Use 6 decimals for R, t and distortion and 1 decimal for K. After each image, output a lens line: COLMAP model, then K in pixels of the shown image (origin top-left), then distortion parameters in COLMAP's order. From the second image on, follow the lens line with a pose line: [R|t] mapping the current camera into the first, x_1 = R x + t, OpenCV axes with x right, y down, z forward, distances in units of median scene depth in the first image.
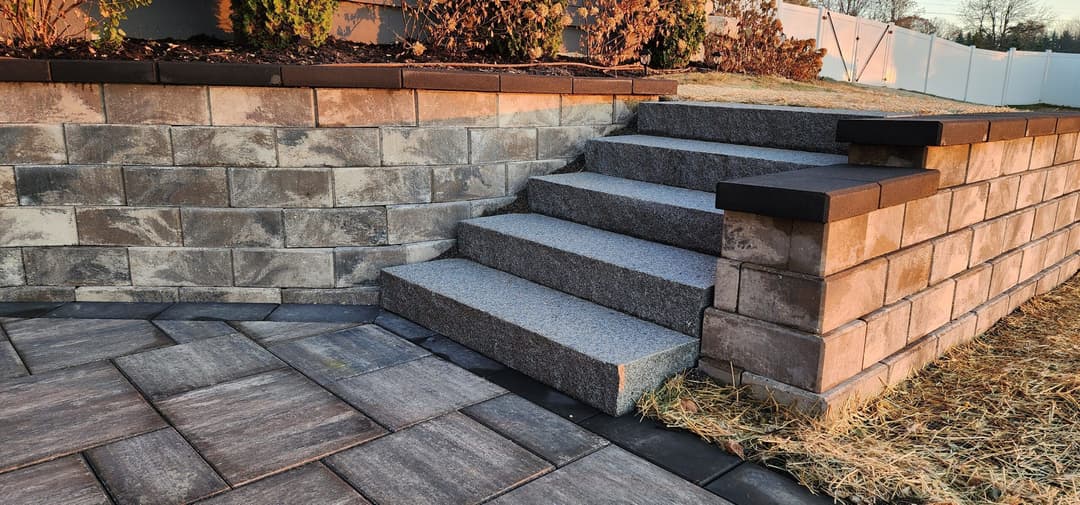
lens RADIAL K [[735.0, 0, 540.0], [0, 735.0, 252.5], [0, 0, 1]] dist [0.007282, 0.000284]
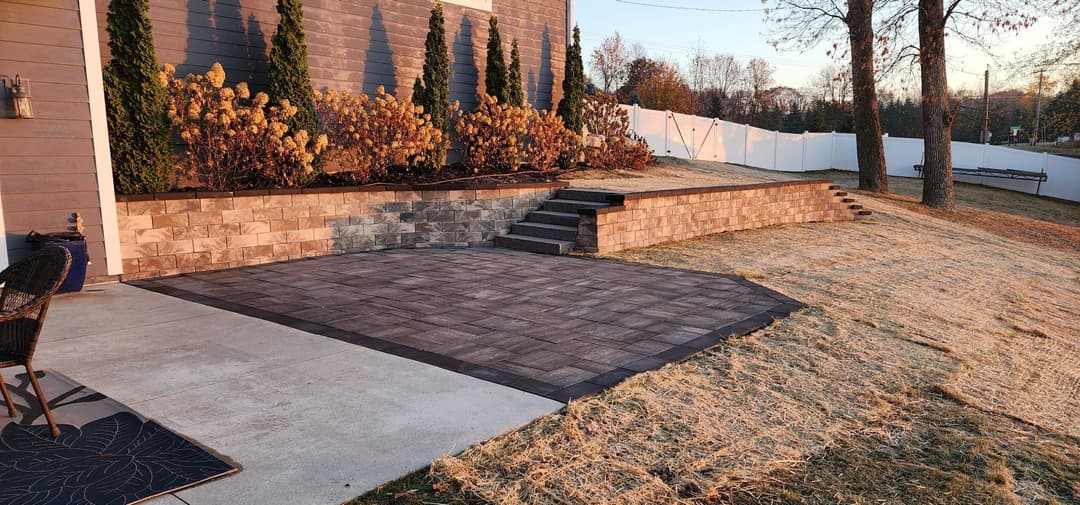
lens RADIAL K [[735.0, 0, 540.0], [0, 735.0, 252.5], [0, 0, 1]] dist [0.007282, 0.000284]
pose [[0.991444, -0.037502, 0.125033, -0.465520], [0.048255, 0.995288, -0.084106, 0.441147], [-0.121290, 0.089419, 0.988581, -2.809090]]
